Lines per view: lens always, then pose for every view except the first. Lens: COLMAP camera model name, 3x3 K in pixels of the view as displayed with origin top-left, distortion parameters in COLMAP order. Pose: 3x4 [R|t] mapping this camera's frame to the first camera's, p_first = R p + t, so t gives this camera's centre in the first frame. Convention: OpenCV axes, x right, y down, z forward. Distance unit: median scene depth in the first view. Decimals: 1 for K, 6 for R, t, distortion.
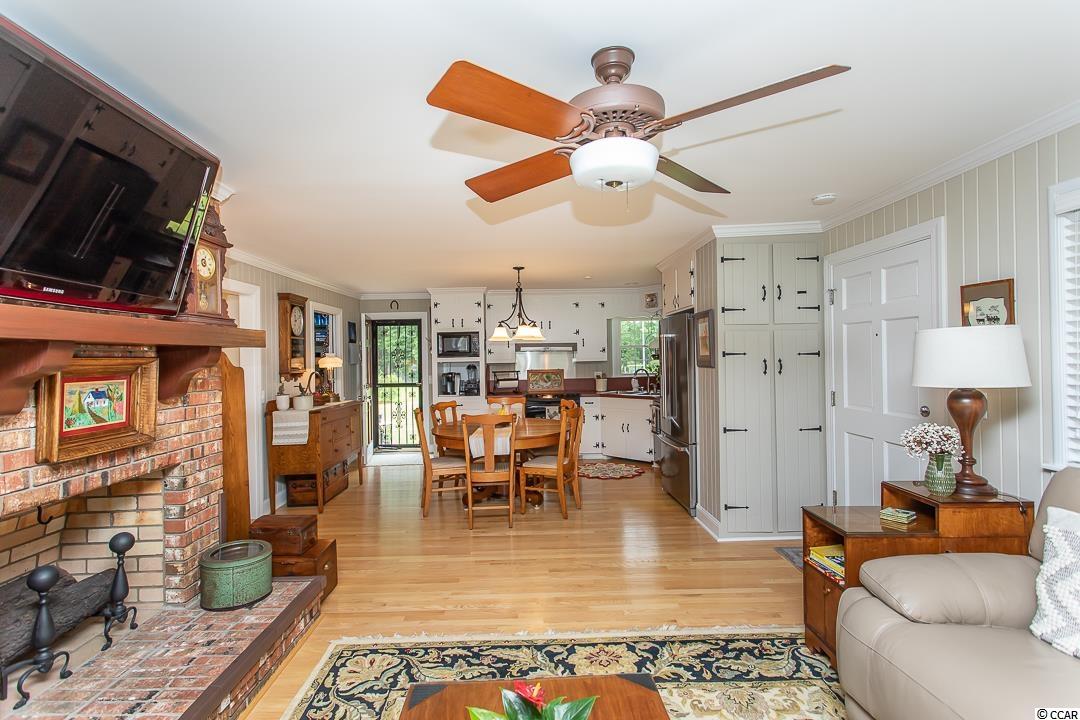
lens RADIAL K [[512.0, 0, 537.7], [0, 512.0, 358.3], [0, 0, 1]] dist [0.004758, 0.000636]
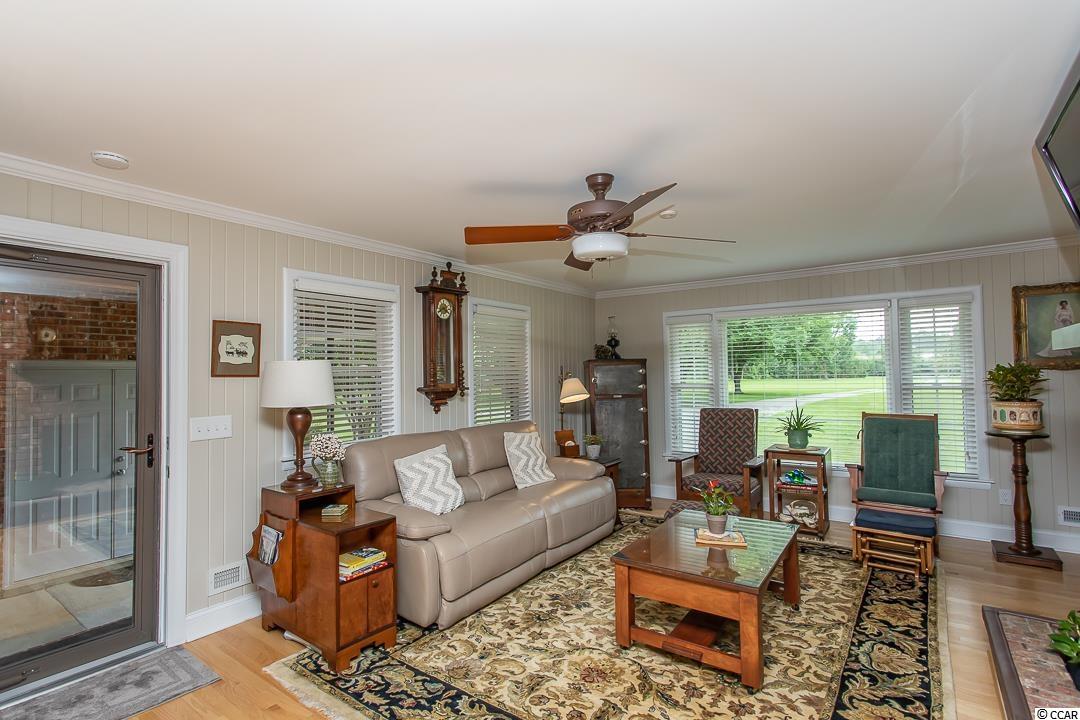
lens RADIAL K [[512.0, 0, 531.9], [0, 512.0, 359.9], [0, 0, 1]] dist [0.004758, 0.000636]
pose [[-0.787886, 0.035946, 0.614771, -0.144085], [0.022505, 0.999309, -0.029588, -0.003109], [-0.615410, -0.009477, -0.788150, 0.551021]]
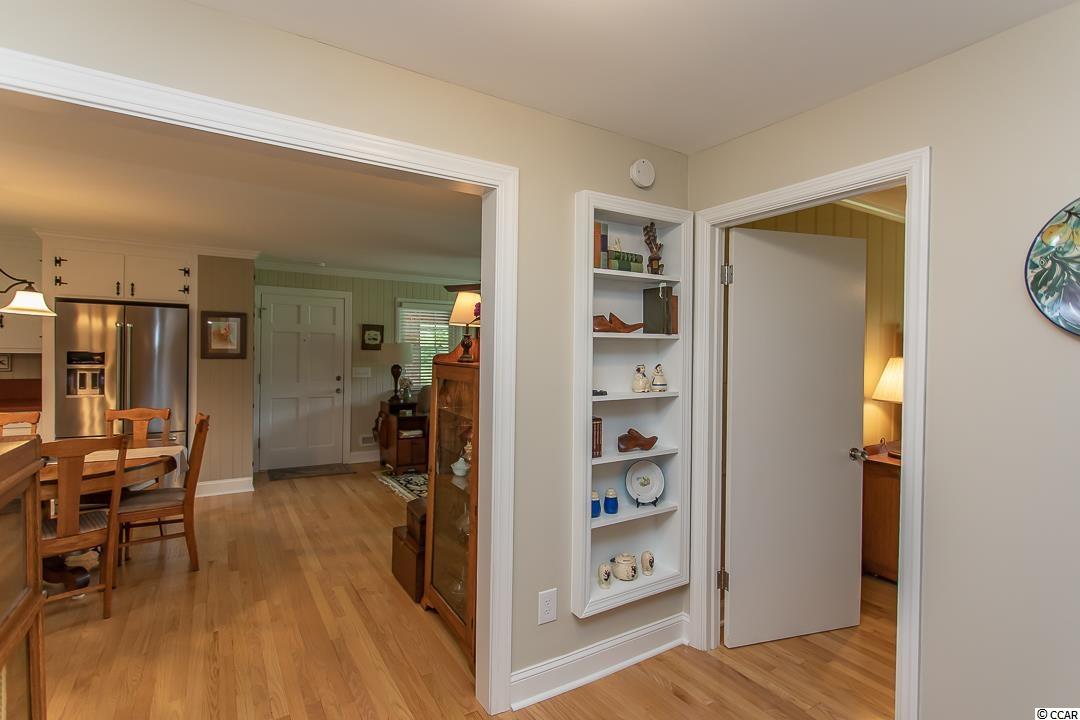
lens RADIAL K [[512.0, 0, 536.3], [0, 512.0, 360.3], [0, 0, 1]] dist [0.004758, 0.000636]
pose [[-0.510755, 0.000564, 0.859726, -0.636603], [-0.003661, 0.999989, -0.002831, 0.012851], [-0.859718, -0.004593, -0.510748, 0.583849]]
